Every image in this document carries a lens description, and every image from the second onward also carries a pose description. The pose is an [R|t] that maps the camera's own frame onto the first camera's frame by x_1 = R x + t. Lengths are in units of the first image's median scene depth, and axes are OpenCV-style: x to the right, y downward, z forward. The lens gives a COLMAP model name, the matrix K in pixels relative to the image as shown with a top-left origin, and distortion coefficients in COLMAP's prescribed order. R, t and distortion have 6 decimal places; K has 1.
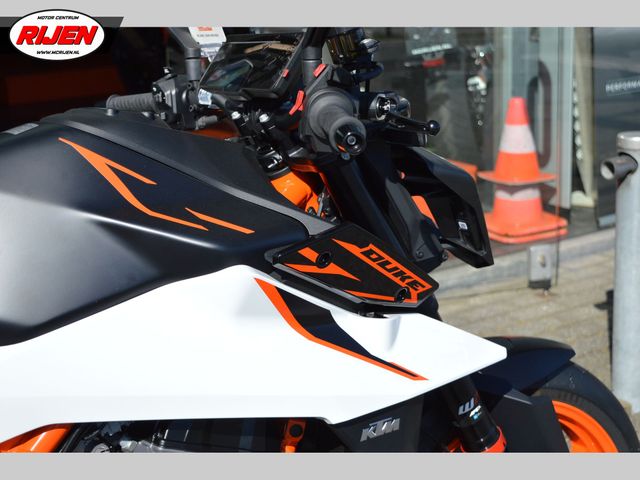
lens RADIAL K [[1161.7, 0, 320.2], [0, 1161.7, 240.0], [0, 0, 1]] dist [0.087996, 0.000000]
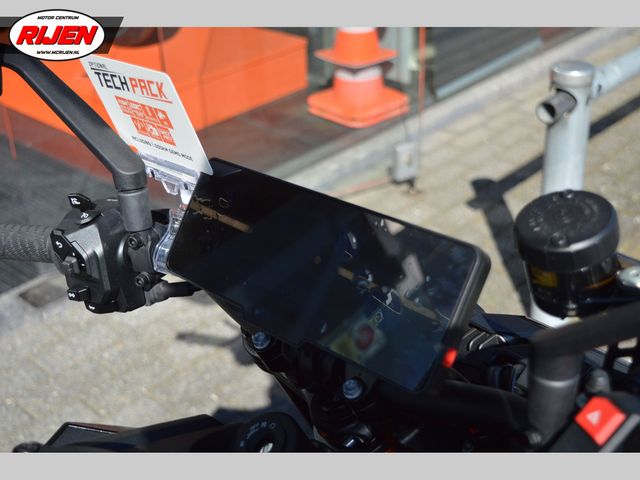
lens RADIAL K [[936.7, 0, 320.7], [0, 936.7, 240.3], [0, 0, 1]] dist [-0.020203, 0.000000]
pose [[0.967688, -0.121336, 0.221038, -0.057959], [0.066811, 0.968659, 0.239242, -0.107111], [-0.243139, -0.216744, 0.945466, 0.274395]]
